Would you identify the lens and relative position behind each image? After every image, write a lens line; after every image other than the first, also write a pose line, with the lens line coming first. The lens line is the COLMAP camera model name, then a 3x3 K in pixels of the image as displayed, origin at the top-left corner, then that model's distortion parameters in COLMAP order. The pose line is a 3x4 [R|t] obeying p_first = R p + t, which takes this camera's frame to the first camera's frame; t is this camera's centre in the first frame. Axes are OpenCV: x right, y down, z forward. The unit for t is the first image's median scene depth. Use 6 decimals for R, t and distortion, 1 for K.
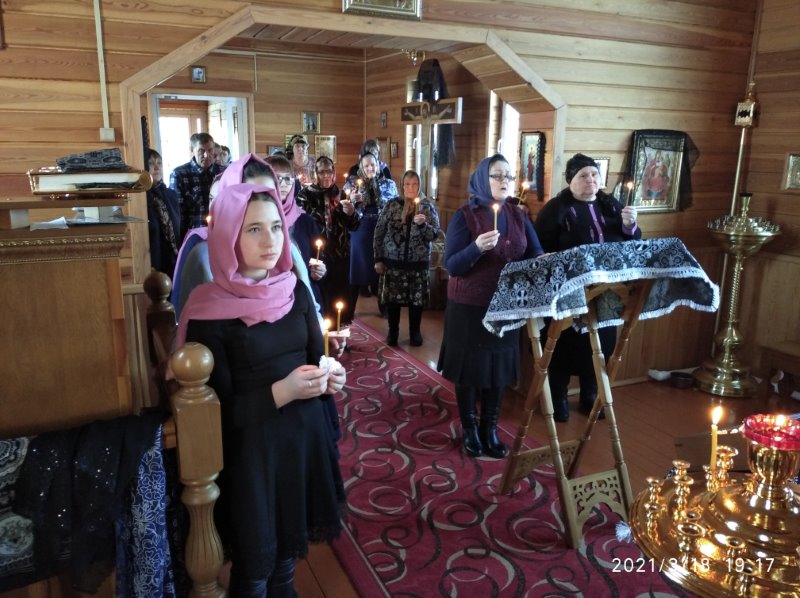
lens RADIAL K [[645.0, 0, 398.6], [0, 645.0, 300.0], [0, 0, 1]] dist [0.056010, -0.084471]
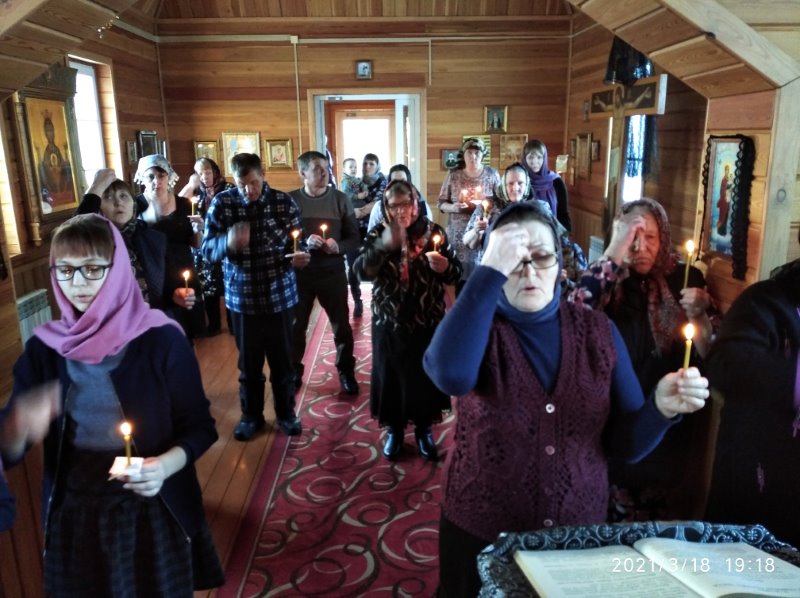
lens RADIAL K [[646.7, 0, 400.4], [0, 646.7, 295.7], [0, 0, 1]] dist [0.094130, -0.144364]
pose [[0.922987, 0.059708, -0.380172, 0.147201], [-0.057942, 0.998190, 0.016096, -0.113481], [0.380445, 0.007171, 0.924776, 0.386433]]
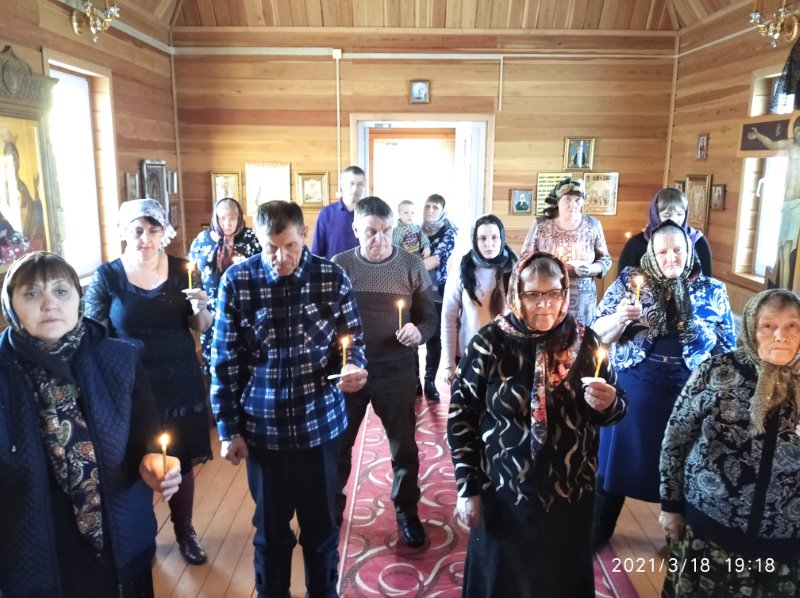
lens RADIAL K [[664.1, 0, 401.3], [0, 664.1, 299.7], [0, 0, 1]] dist [0.063022, -0.108577]
pose [[0.909962, 0.069187, -0.408879, -0.024055], [-0.086913, 0.995904, -0.024908, -0.178421], [0.405481, 0.058202, 0.912248, 0.601970]]
